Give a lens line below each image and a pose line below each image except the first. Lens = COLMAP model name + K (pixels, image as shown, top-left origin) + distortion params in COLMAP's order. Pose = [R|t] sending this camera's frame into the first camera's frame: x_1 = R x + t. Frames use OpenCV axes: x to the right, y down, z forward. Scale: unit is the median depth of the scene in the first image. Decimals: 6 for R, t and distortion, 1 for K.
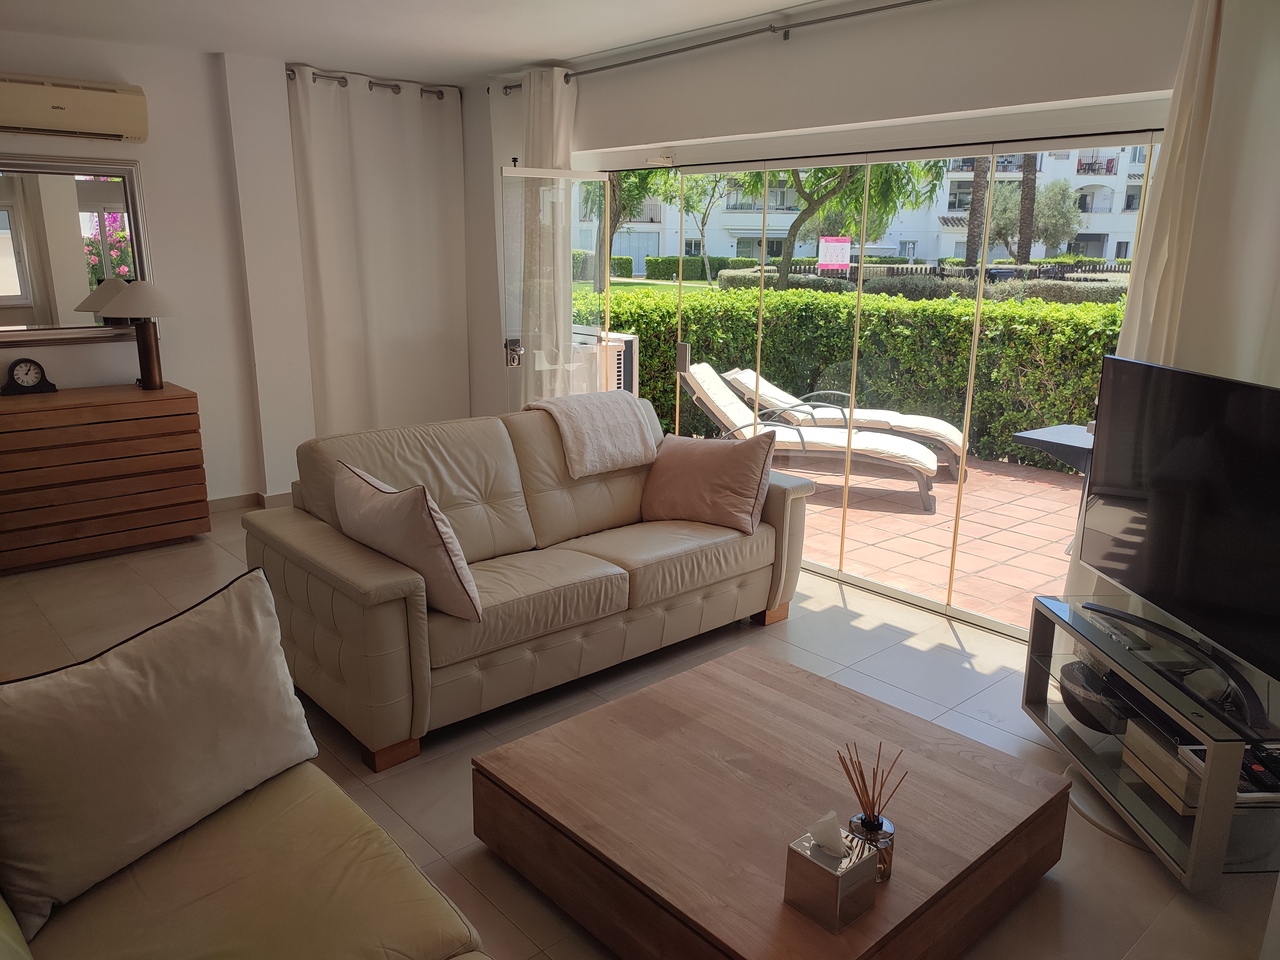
lens RADIAL K [[933.2, 0, 639.7], [0, 933.2, 468.1], [0, 0, 1]] dist [0.028738, -0.025695]
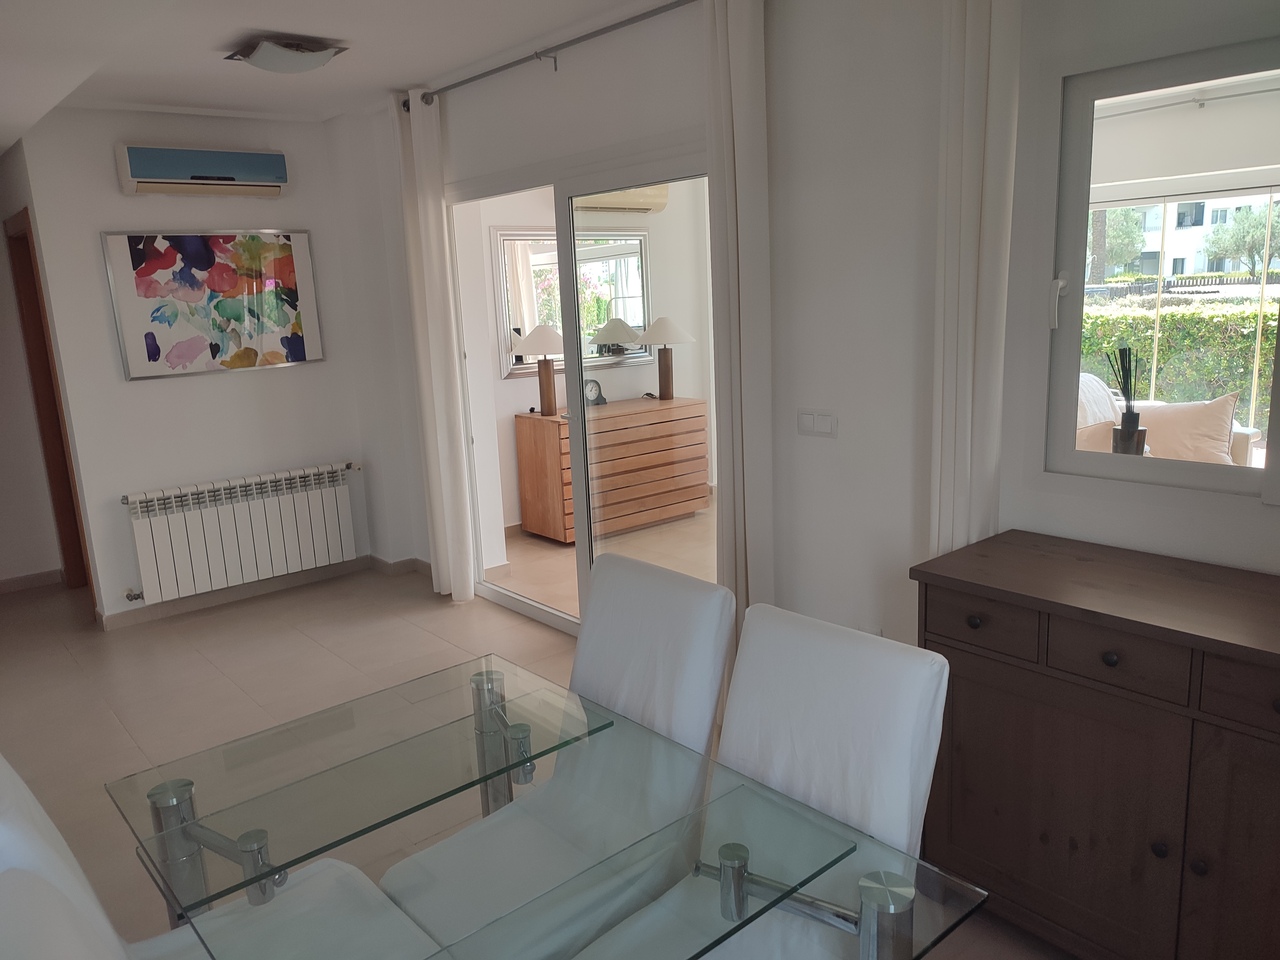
lens RADIAL K [[933.2, 0, 630.8], [0, 933.2, 487.0], [0, 0, 1]] dist [0.028738, -0.025695]
pose [[0.998388, -0.049515, -0.027760, -0.359413], [0.048721, 0.998403, -0.028585, 0.048199], [0.029131, 0.027187, 0.999206, -0.199508]]
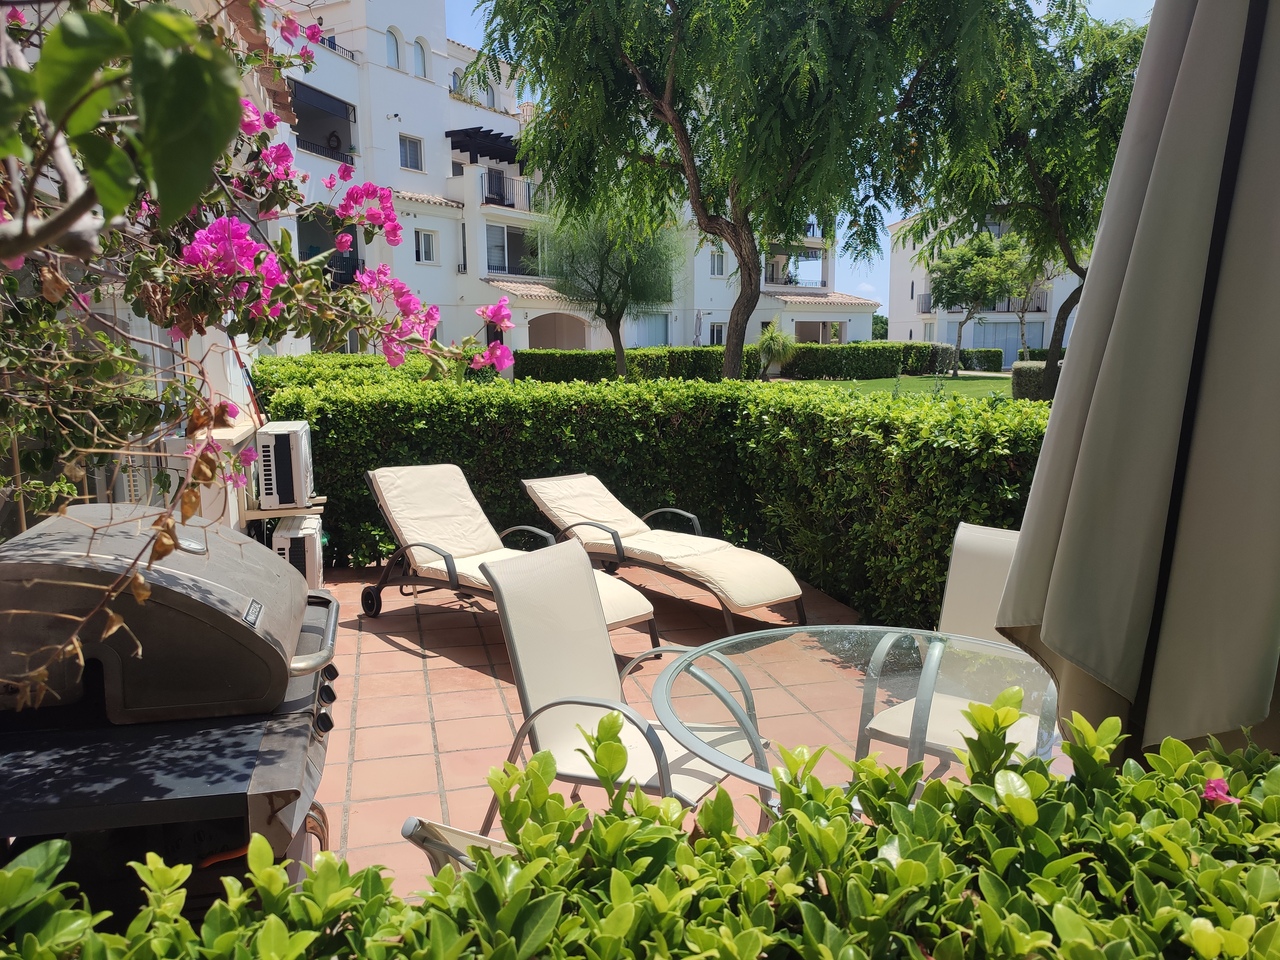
lens RADIAL K [[933.2, 0, 642.4], [0, 933.2, 478.0], [0, 0, 1]] dist [0.028738, -0.025695]
pose [[0.904538, 0.045975, -0.423907, 0.542856], [-0.083613, 0.993994, -0.070609, -0.055622], [0.418114, 0.099313, 0.902949, 0.317633]]
